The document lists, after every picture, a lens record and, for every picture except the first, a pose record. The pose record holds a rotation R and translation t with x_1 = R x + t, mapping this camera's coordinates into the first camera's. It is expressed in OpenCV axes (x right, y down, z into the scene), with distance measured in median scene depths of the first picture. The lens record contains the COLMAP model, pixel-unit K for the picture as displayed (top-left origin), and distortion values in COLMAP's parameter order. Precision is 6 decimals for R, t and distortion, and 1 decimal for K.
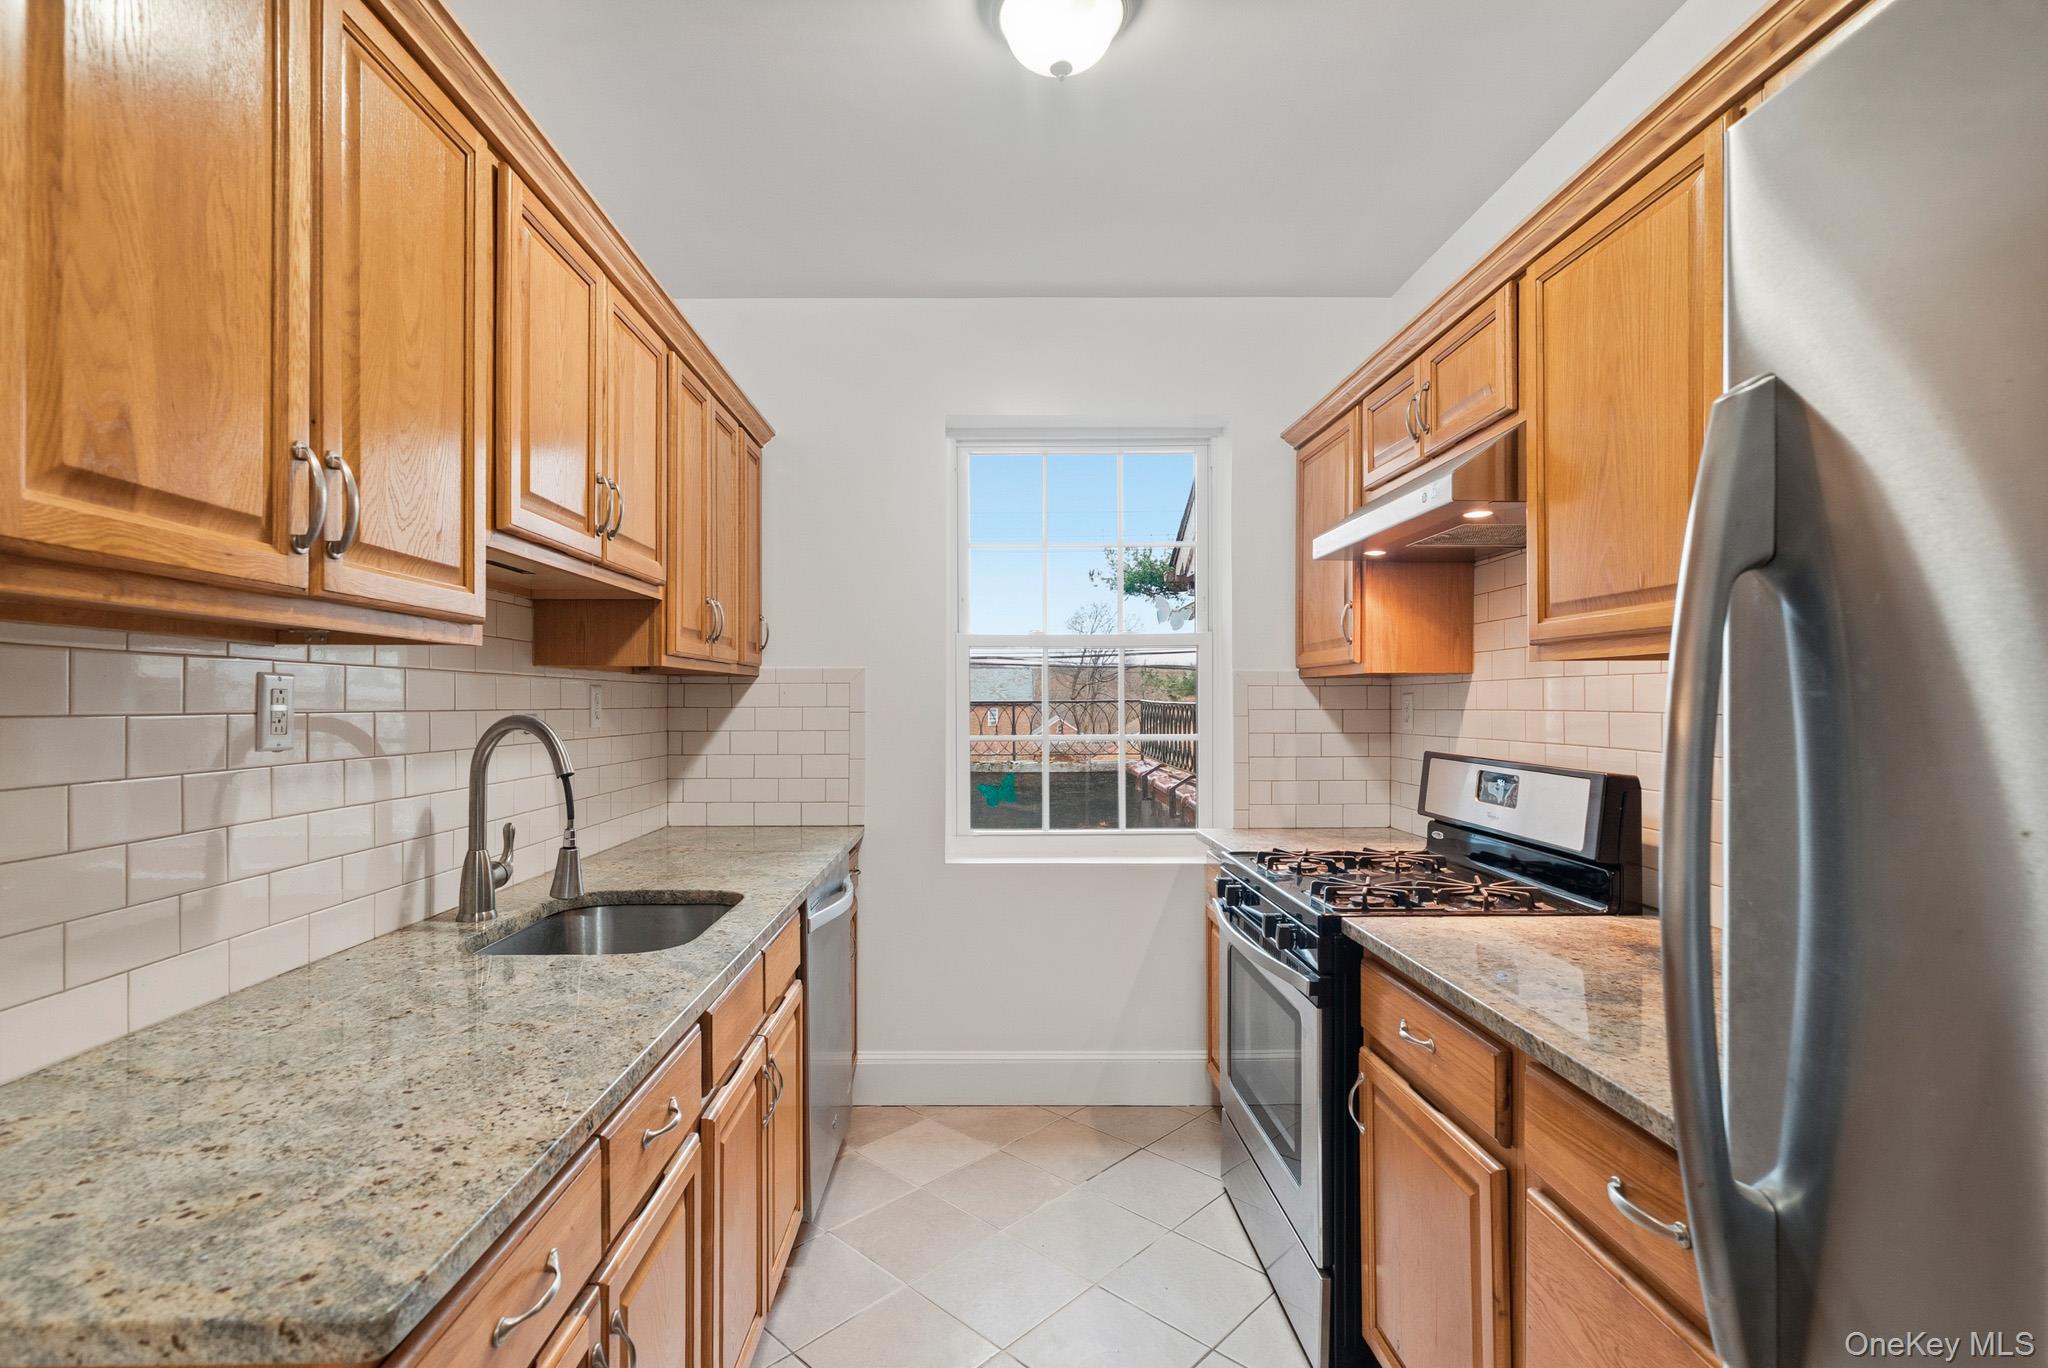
lens RADIAL K [[931.7, 0, 1019.0], [0, 931.7, 707.8], [0, 0, 1]] dist [-0.000291, 0.000653]
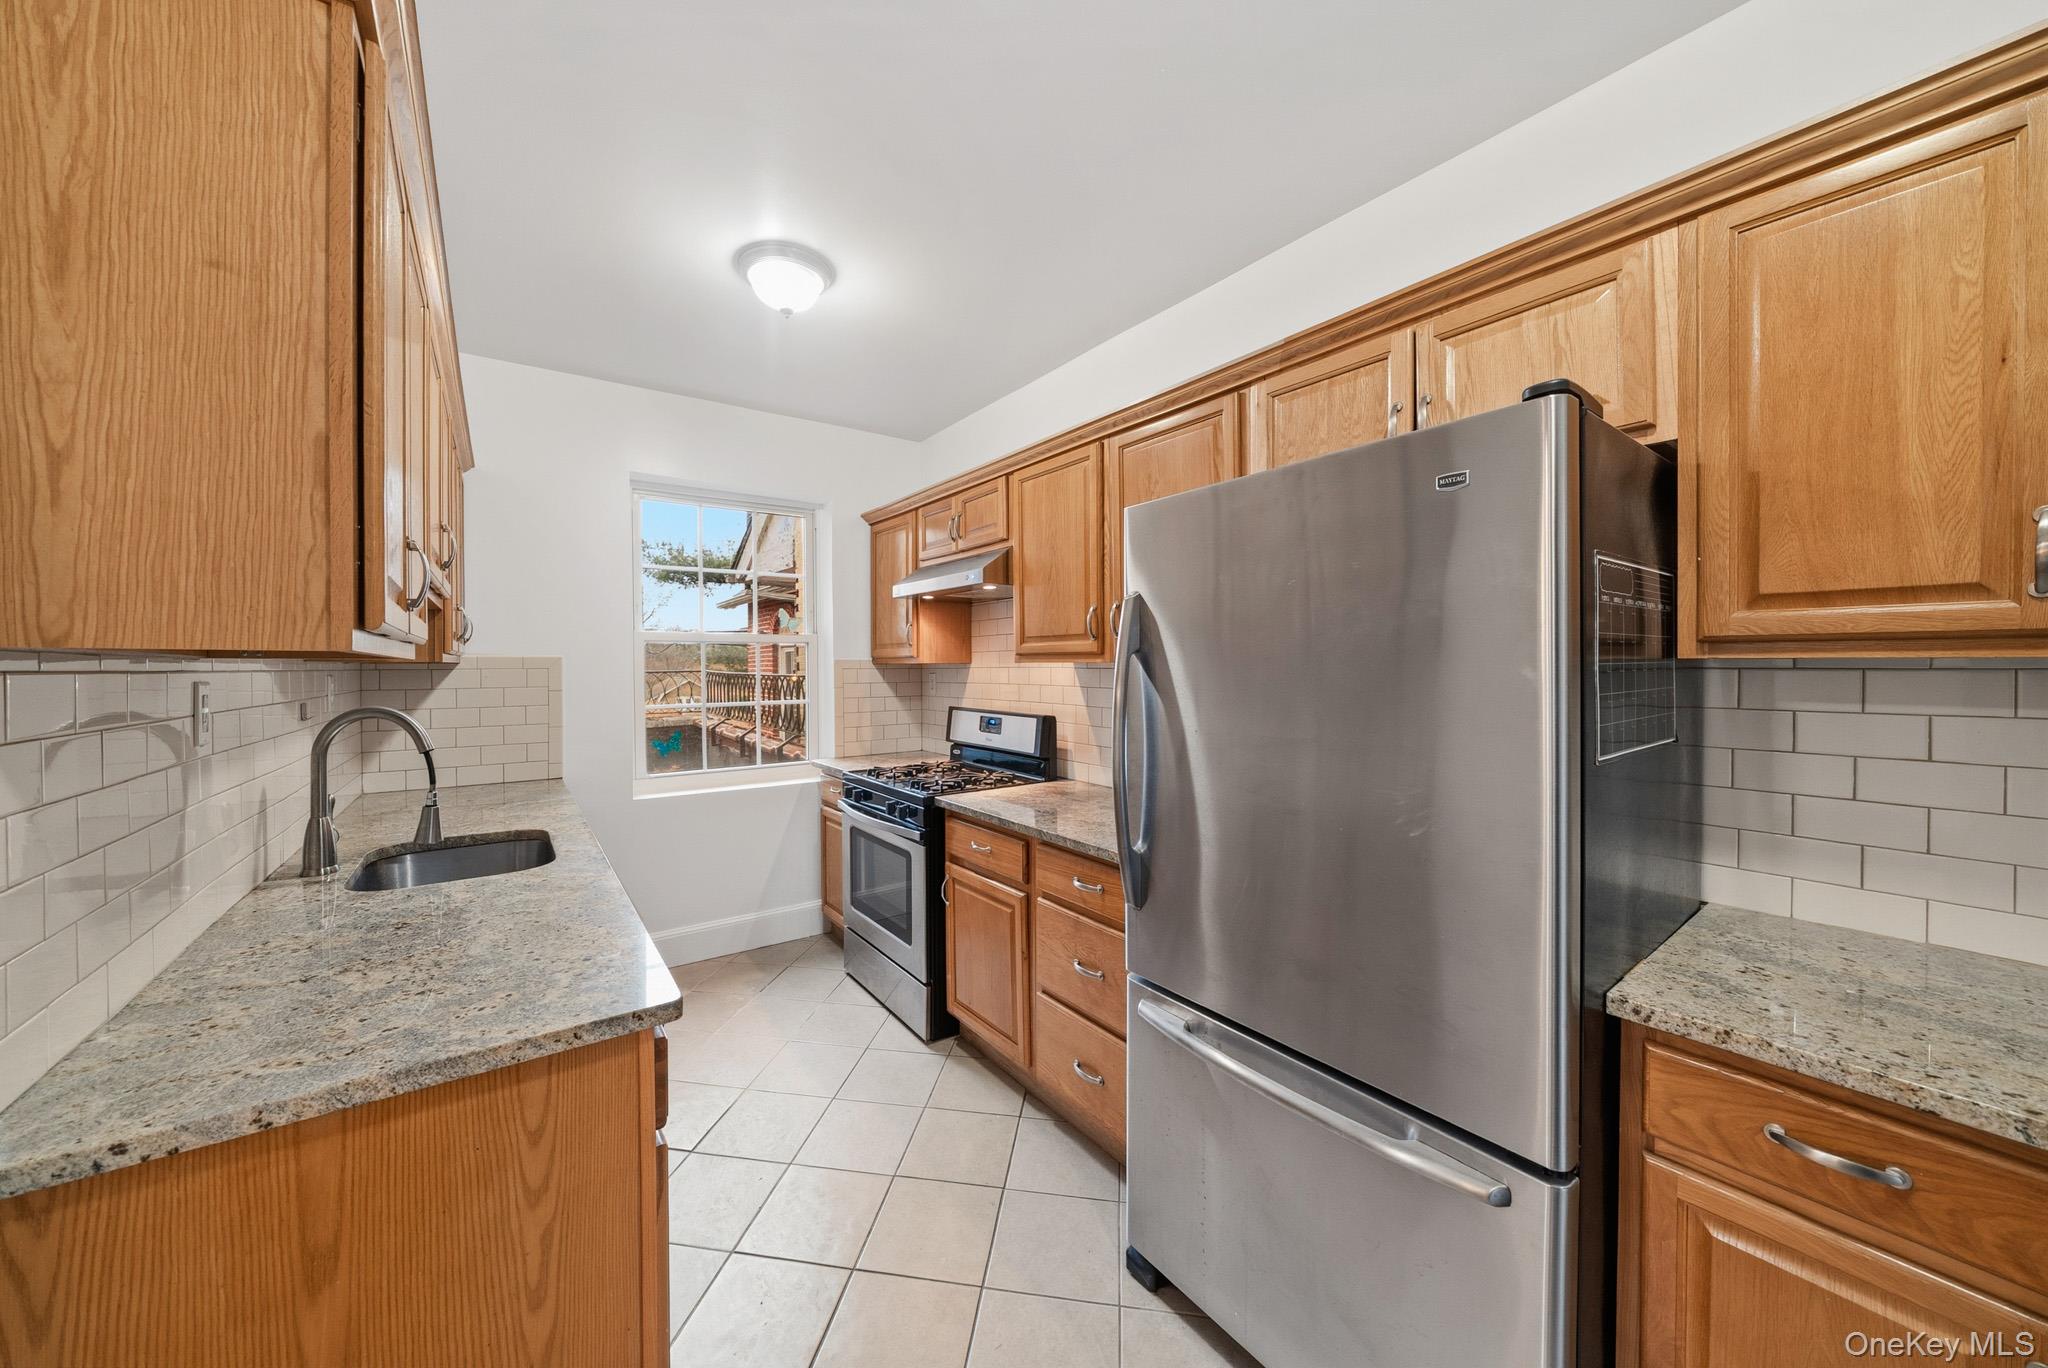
lens RADIAL K [[709.2, 0, 1022.0], [0, 709.2, 671.9], [0, 0, 1]] dist [-0.016754, -0.000040]
pose [[0.810726, -0.007920, 0.585372, -0.335419], [0.005585, 0.999968, 0.005793, -0.036298], [-0.585399, -0.001427, 0.810744, -0.263497]]
